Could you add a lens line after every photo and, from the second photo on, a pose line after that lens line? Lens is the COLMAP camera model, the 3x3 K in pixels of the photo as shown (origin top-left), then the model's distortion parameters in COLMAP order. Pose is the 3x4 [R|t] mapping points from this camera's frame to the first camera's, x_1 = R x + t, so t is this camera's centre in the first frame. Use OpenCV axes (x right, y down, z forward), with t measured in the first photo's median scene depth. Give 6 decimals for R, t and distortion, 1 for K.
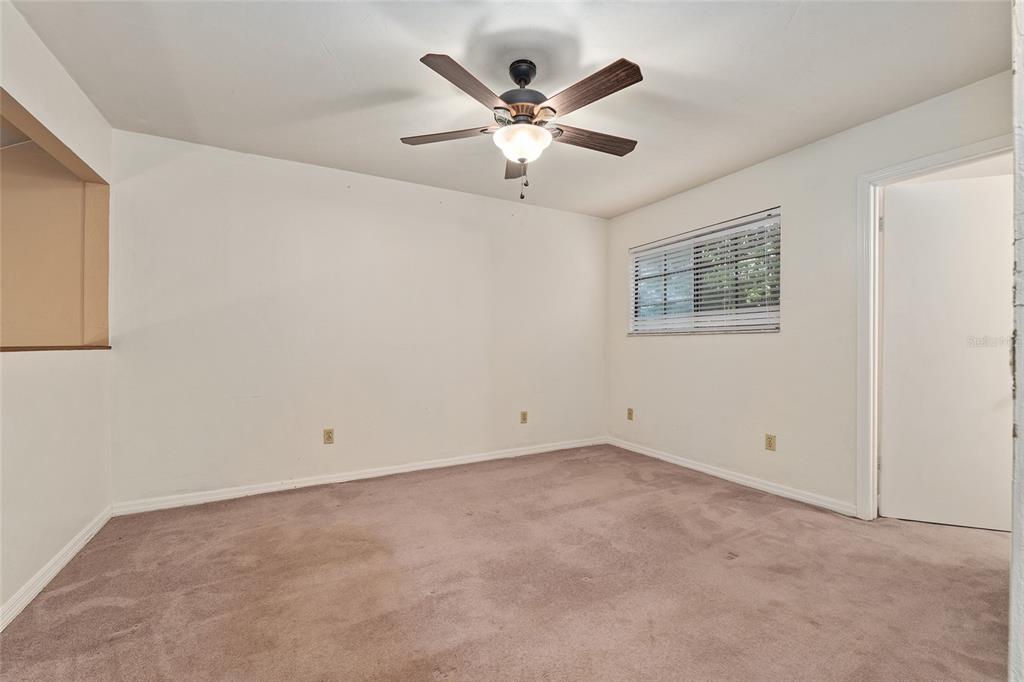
lens RADIAL K [[421.4, 0, 506.6], [0, 421.4, 342.9], [0, 0, 1]] dist [-0.011624, 0.000556]
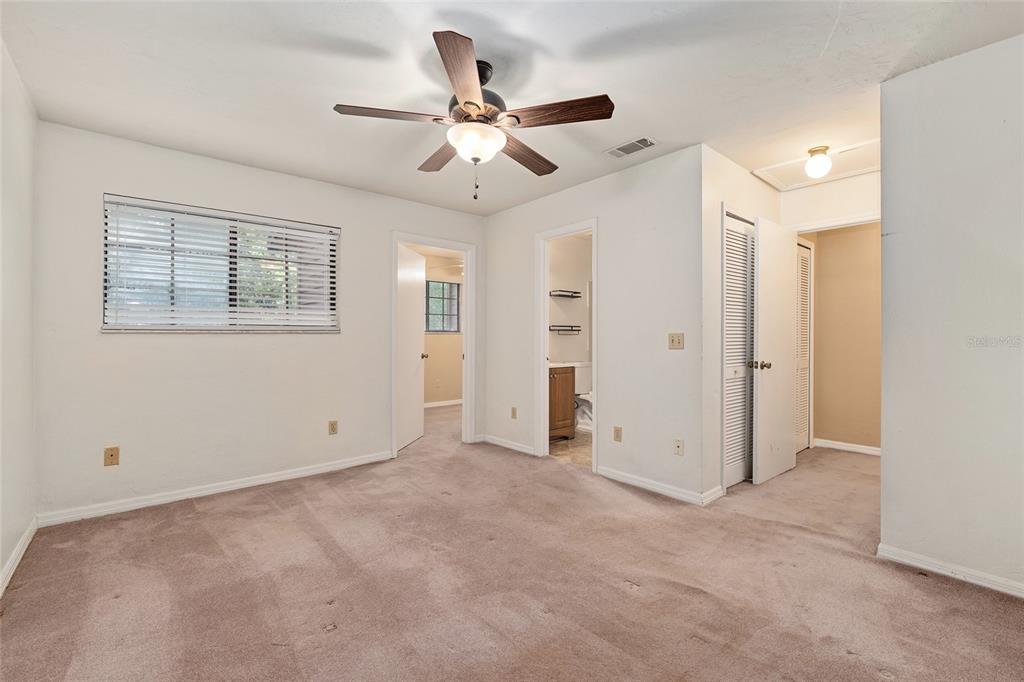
lens RADIAL K [[447.7, 0, 511.4], [0, 447.7, 340.1], [0, 0, 1]] dist [-0.003366, 0.000039]
pose [[-0.220798, -0.004665, 0.975308, -0.638034], [0.001465, 0.999986, 0.005114, -0.010826], [-0.975318, 0.002558, -0.220788, 0.728459]]
